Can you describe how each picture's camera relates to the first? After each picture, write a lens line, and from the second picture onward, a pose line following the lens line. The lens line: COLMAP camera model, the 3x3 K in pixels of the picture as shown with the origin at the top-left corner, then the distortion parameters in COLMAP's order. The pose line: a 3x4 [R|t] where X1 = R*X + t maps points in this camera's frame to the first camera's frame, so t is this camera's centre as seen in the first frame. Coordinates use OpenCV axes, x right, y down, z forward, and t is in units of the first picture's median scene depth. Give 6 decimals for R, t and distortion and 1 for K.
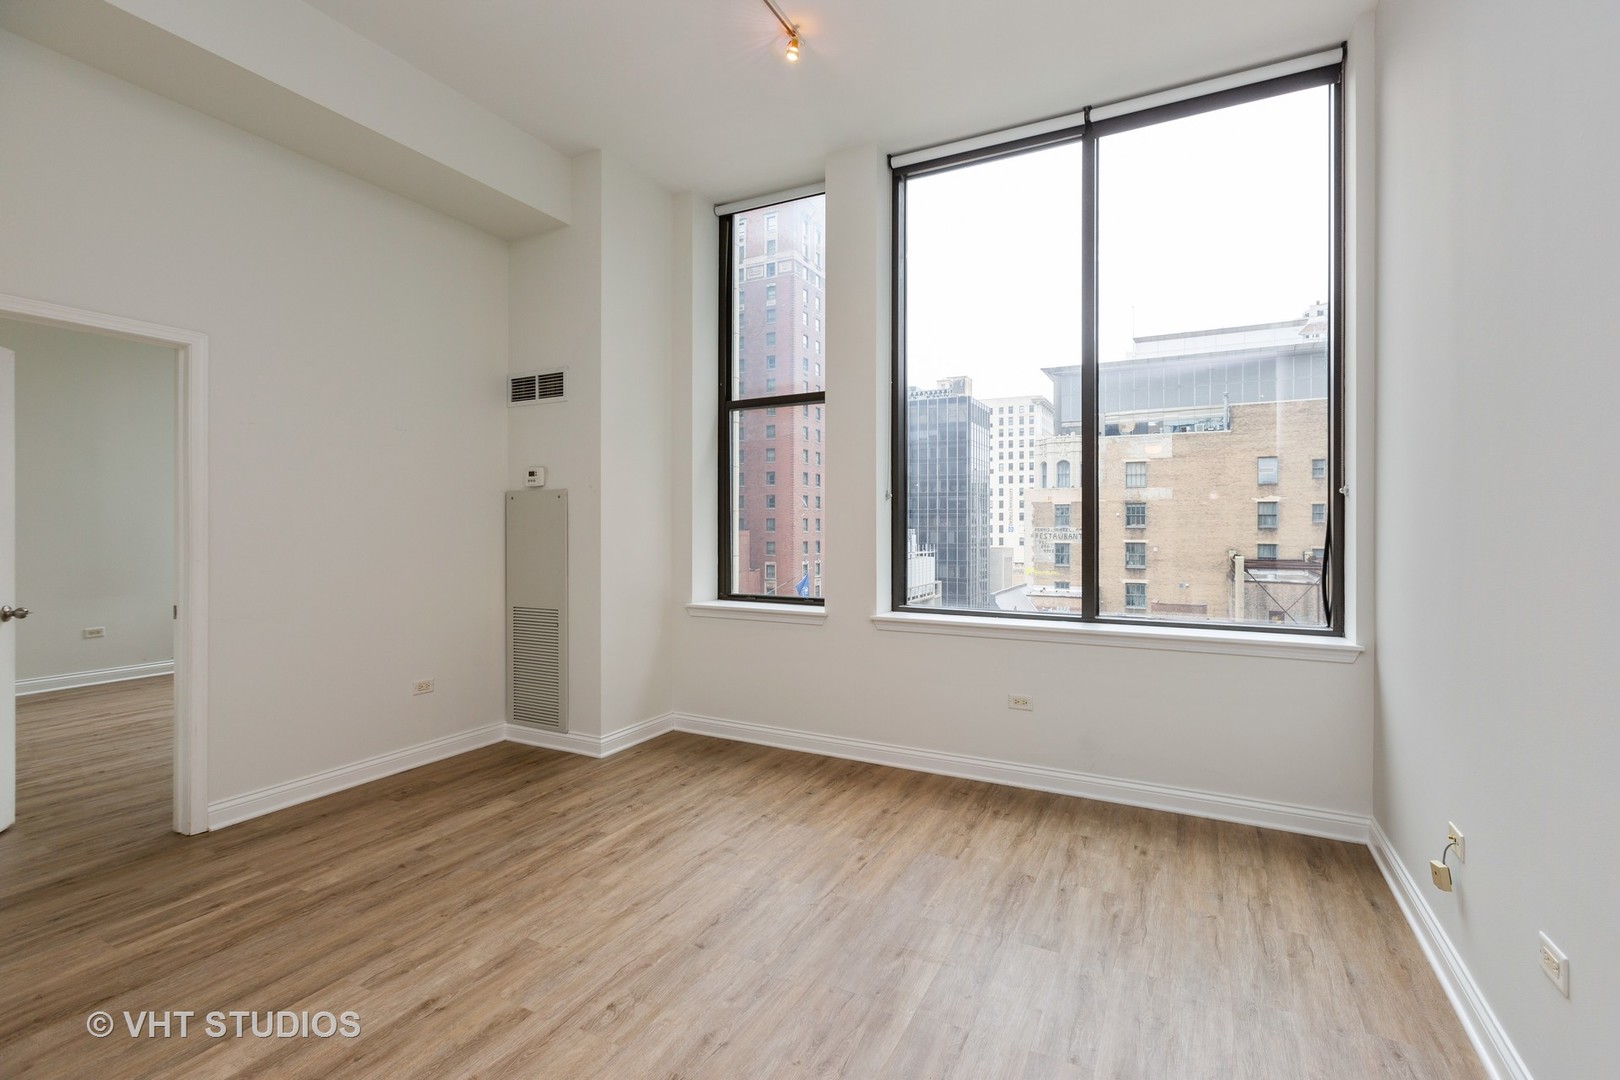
lens RADIAL K [[734.1, 0, 822.7], [0, 734.1, 530.9], [0, 0, 1]] dist [-0.001244, 0.000010]
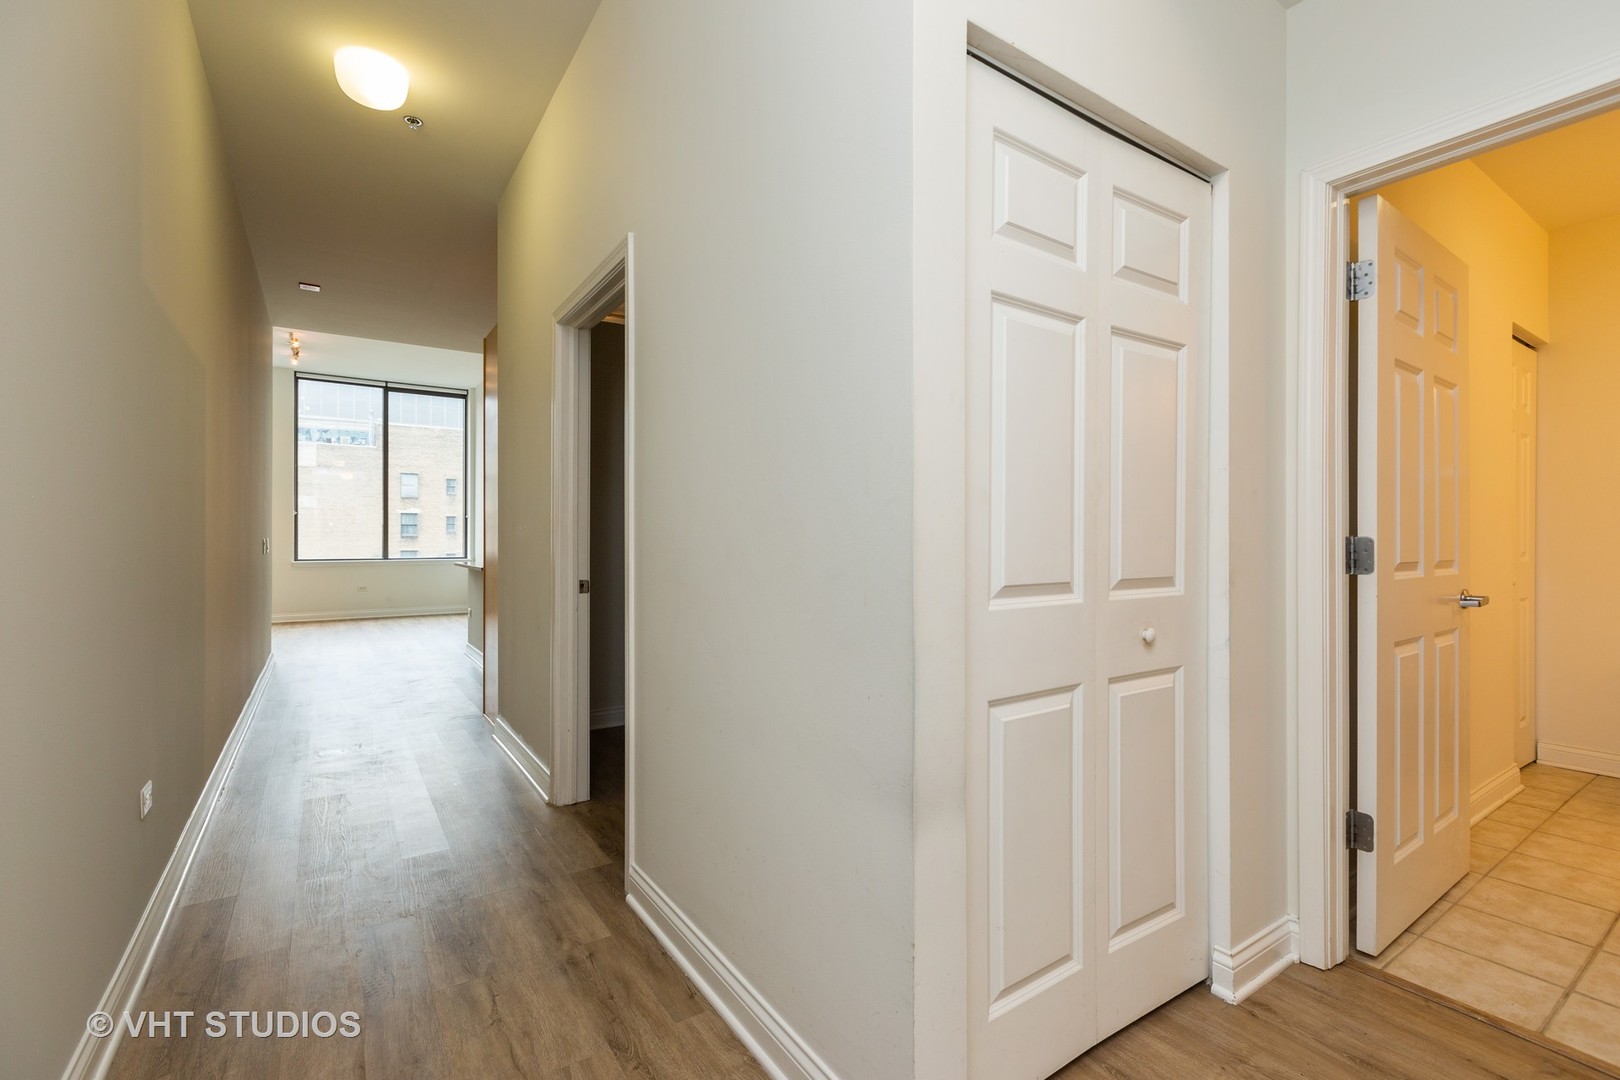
lens RADIAL K [[734.1, 0, 822.7], [0, 734.1, 530.9], [0, 0, 1]] dist [-0.001244, 0.000010]
pose [[0.484845, 0.008074, 0.874563, -0.071878], [0.003793, 0.999929, -0.011334, 0.002778], [-0.874592, 0.008812, 0.484780, -0.102587]]
